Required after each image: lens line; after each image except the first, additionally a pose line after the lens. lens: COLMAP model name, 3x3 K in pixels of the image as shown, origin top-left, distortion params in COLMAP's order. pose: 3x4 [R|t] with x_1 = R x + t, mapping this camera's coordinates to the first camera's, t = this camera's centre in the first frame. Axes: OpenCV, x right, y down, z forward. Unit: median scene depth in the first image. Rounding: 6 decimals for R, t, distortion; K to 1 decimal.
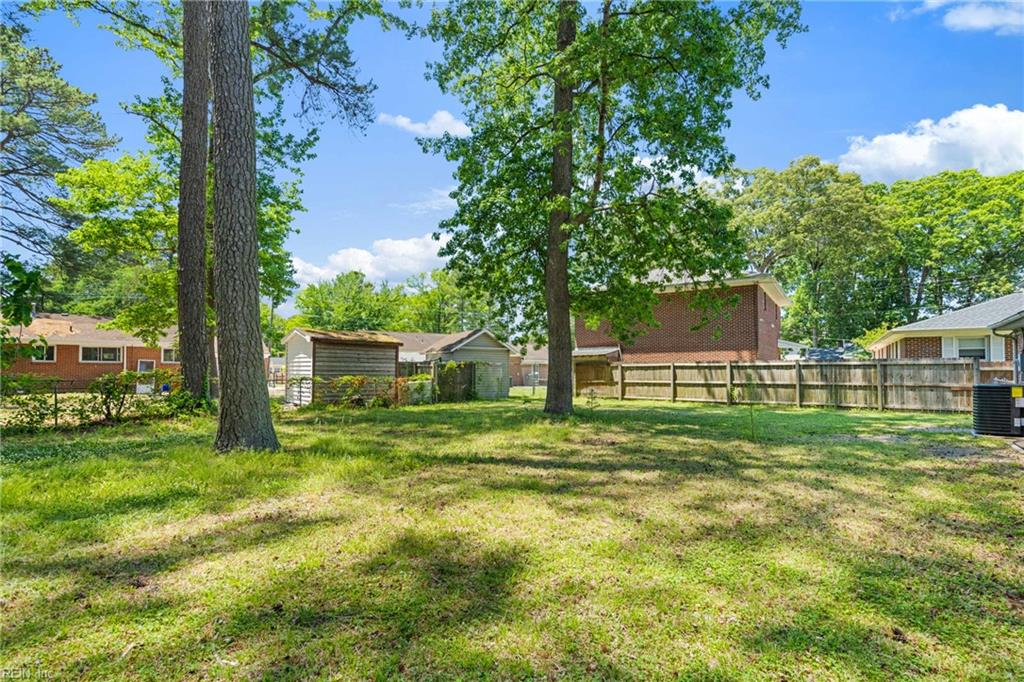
lens RADIAL K [[469.6, 0, 507.2], [0, 469.6, 368.4], [0, 0, 1]] dist [-0.005730, 0.001769]
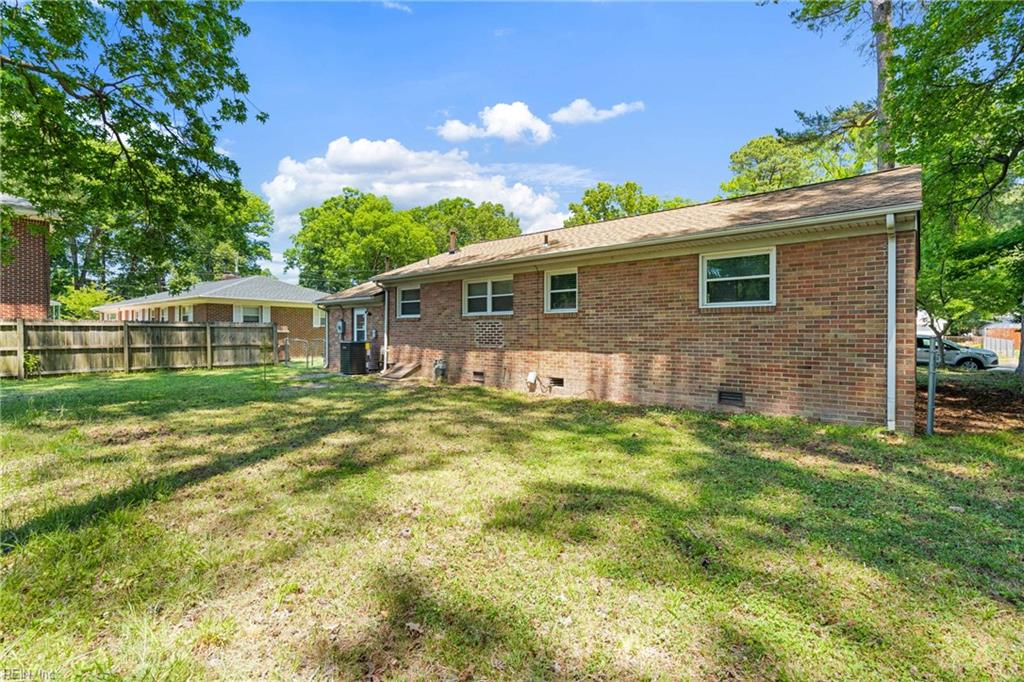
lens RADIAL K [[469.6, 0, 513.6], [0, 469.6, 335.4], [0, 0, 1]] dist [-0.005730, 0.001769]
pose [[0.021559, -0.003951, 0.999760, -0.282075], [-0.005821, 0.999975, 0.004078, 0.002713], [-0.999751, -0.005907, 0.021536, 0.254082]]
